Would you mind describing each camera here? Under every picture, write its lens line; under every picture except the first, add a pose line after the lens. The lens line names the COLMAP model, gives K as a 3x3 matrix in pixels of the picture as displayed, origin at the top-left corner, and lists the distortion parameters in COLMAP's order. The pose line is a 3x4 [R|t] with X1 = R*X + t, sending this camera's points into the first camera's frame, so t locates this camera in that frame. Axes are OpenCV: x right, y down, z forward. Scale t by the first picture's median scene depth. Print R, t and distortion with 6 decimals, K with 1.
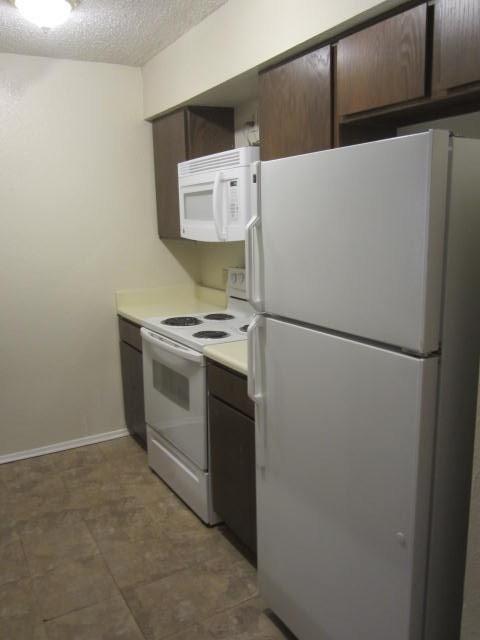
lens RADIAL K [[533.4, 0, 240.0], [0, 533.4, 320.0], [0, 0, 1]] dist [-0.017583, -0.001945]
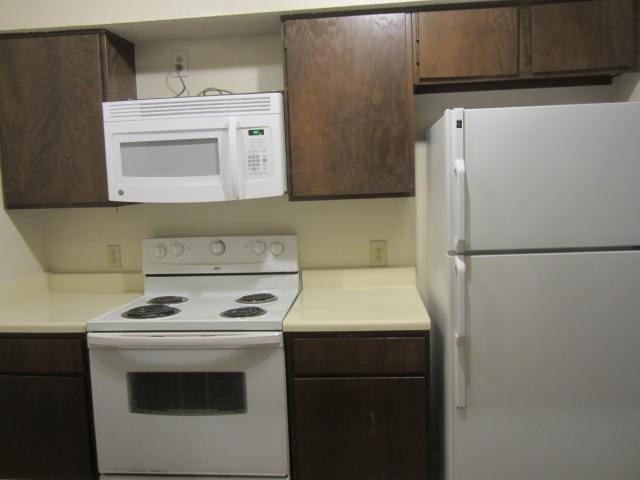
lens RADIAL K [[510.7, 0, 320.0], [0, 510.7, 240.0], [0, 0, 1]] dist [-0.002328, 0.001299]
pose [[0.560073, -0.093834, 0.823112, -0.651189], [0.179490, 0.983709, -0.009989, -0.054915], [-0.808765, 0.153335, 0.567792, 0.463047]]
